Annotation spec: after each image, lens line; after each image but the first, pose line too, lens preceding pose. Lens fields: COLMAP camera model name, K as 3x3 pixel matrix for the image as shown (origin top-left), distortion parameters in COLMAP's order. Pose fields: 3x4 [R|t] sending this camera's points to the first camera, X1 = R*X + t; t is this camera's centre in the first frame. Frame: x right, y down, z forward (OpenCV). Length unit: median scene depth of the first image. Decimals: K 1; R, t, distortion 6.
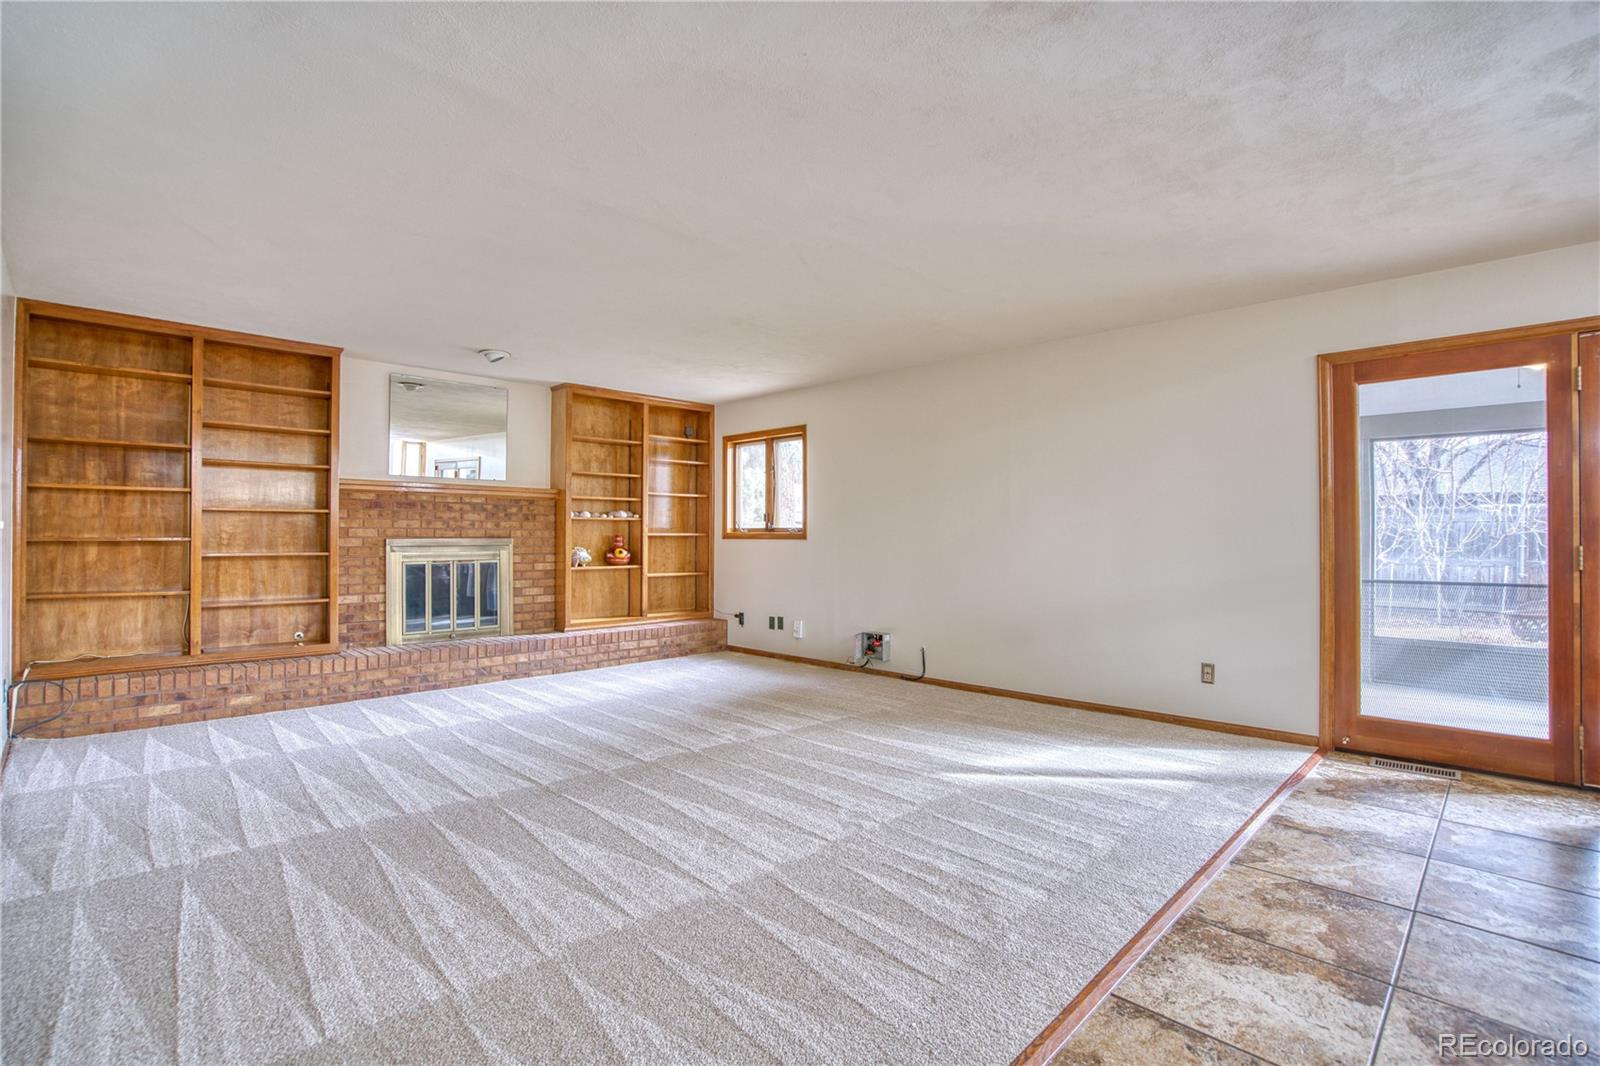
lens RADIAL K [[748.0, 0, 808.5], [0, 748.0, 530.4], [0, 0, 1]] dist [-0.033628, 0.011942]
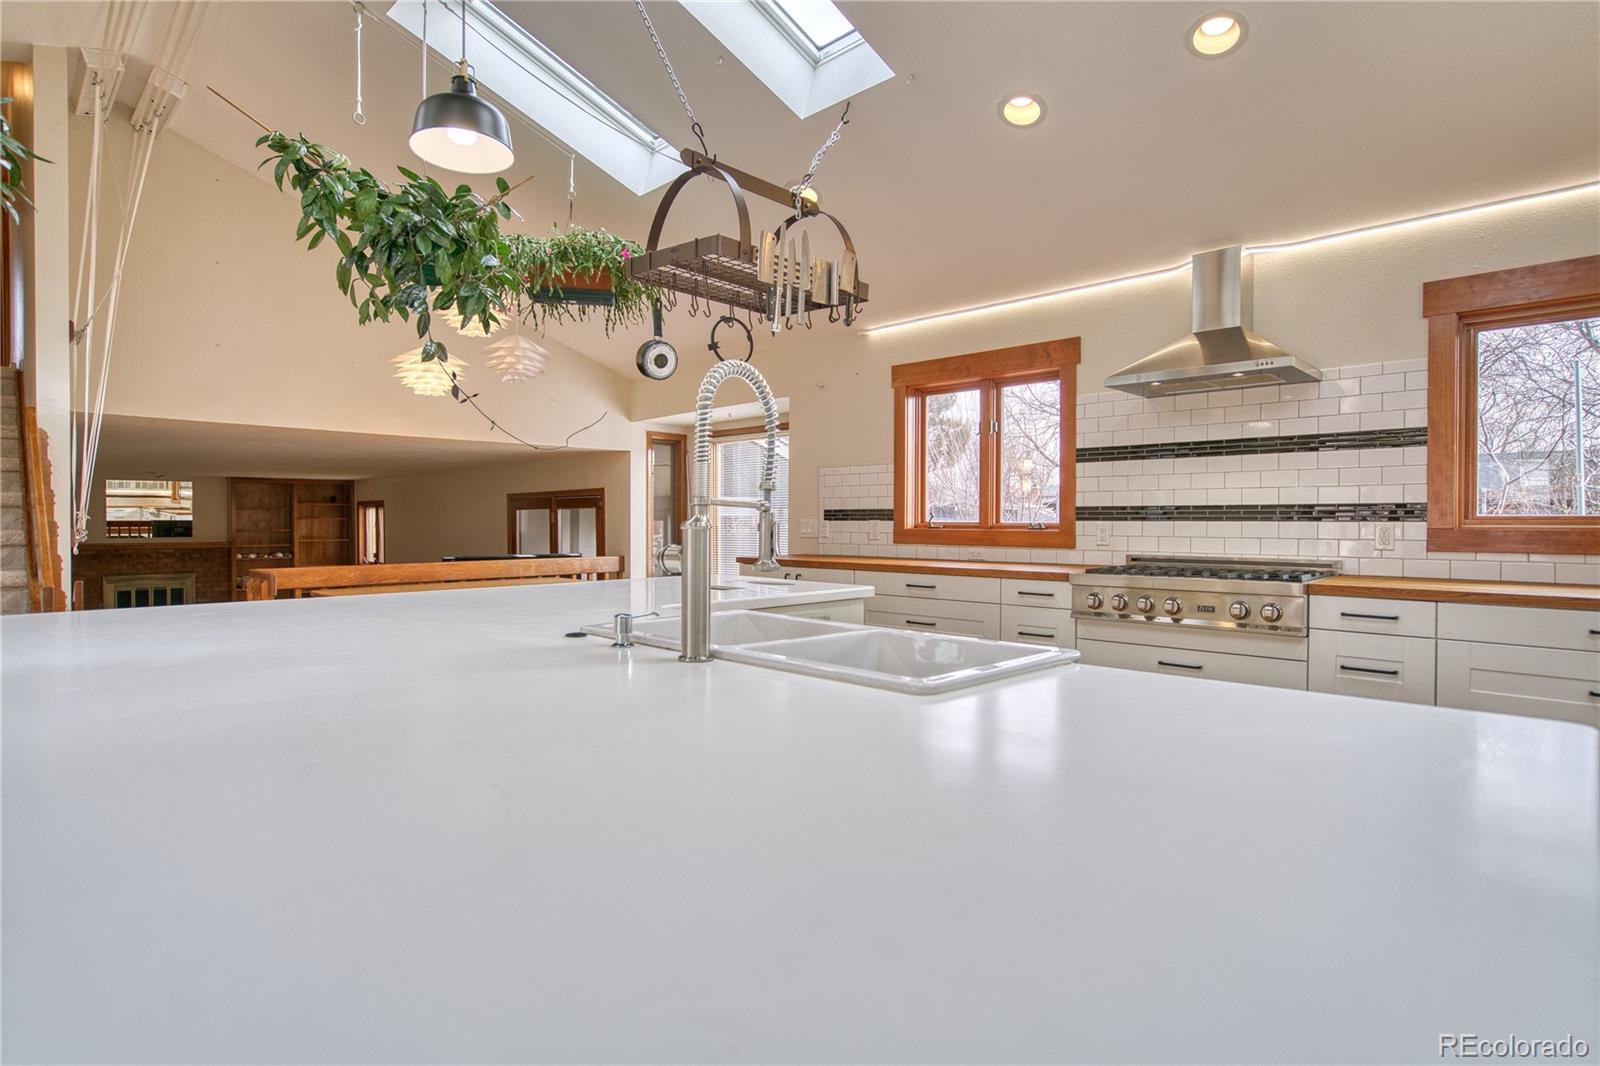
lens RADIAL K [[837.3, 0, 802.5], [0, 837.3, 537.8], [0, 0, 1]] dist [0.001301, 0.002631]
pose [[0.999929, -0.004970, -0.010806, 1.065329], [0.005262, 0.999615, 0.027236, -0.121250], [0.010666, -0.027290, 0.999571, -0.924163]]
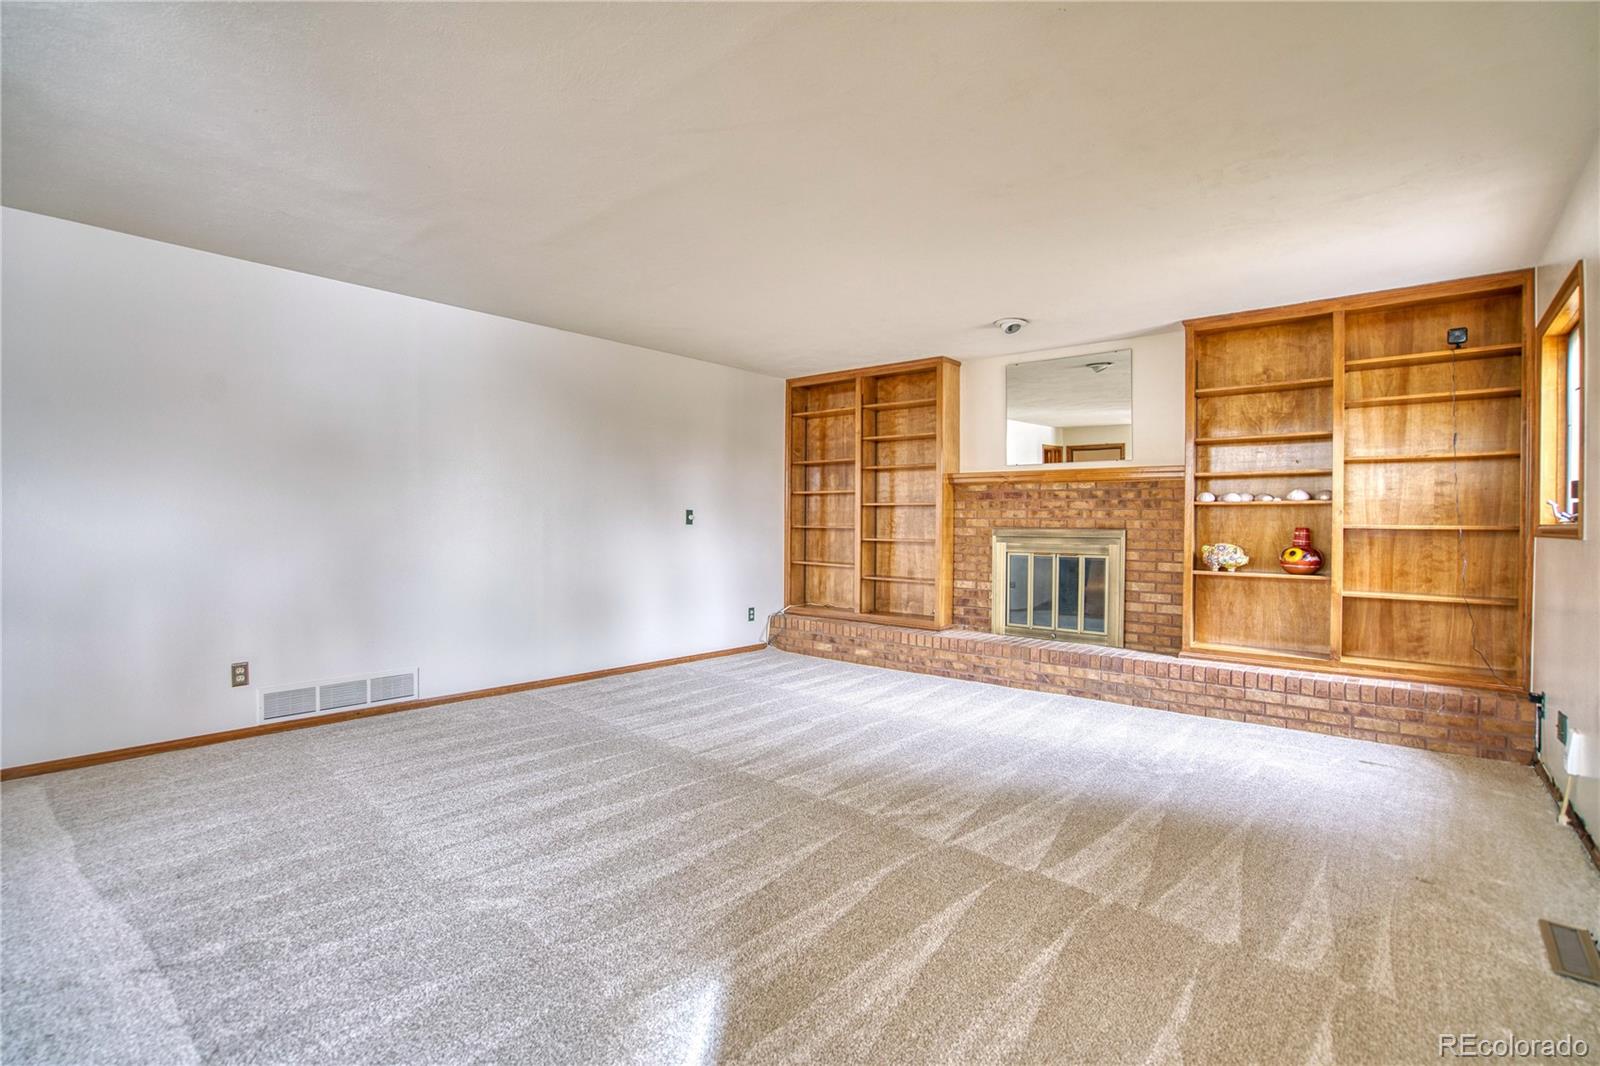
lens RADIAL K [[748.0, 0, 795.9], [0, 748.0, 526.4], [0, 0, 1]] dist [-0.033628, 0.011942]
pose [[0.083695, -0.001184, -0.996491, 0.423657], [-0.005543, 0.999983, -0.001654, 0.011217], [0.996476, 0.005662, 0.083687, 0.627800]]
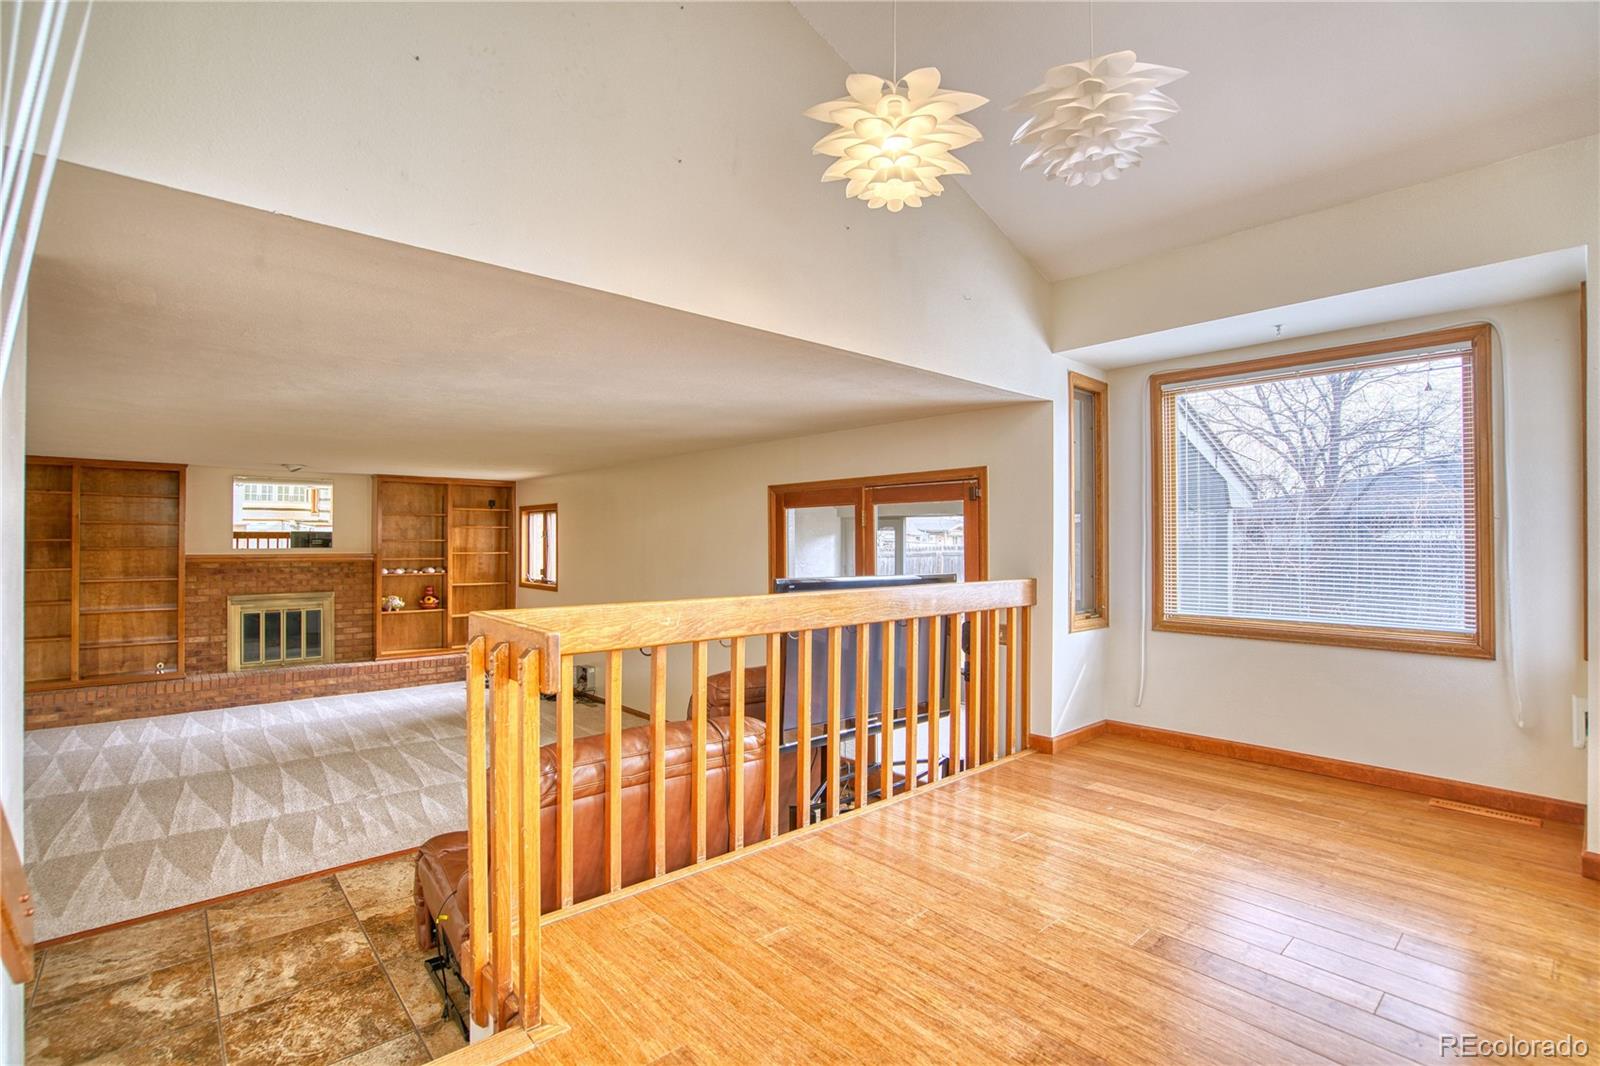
lens RADIAL K [[748.0, 0, 807.9], [0, 748.0, 532.1], [0, 0, 1]] dist [-0.033628, 0.011942]
pose [[0.997917, -0.001795, -0.064491, 0.598400], [0.001543, 0.999991, -0.003958, -0.099104], [0.064498, 0.003850, 0.997910, -0.307774]]
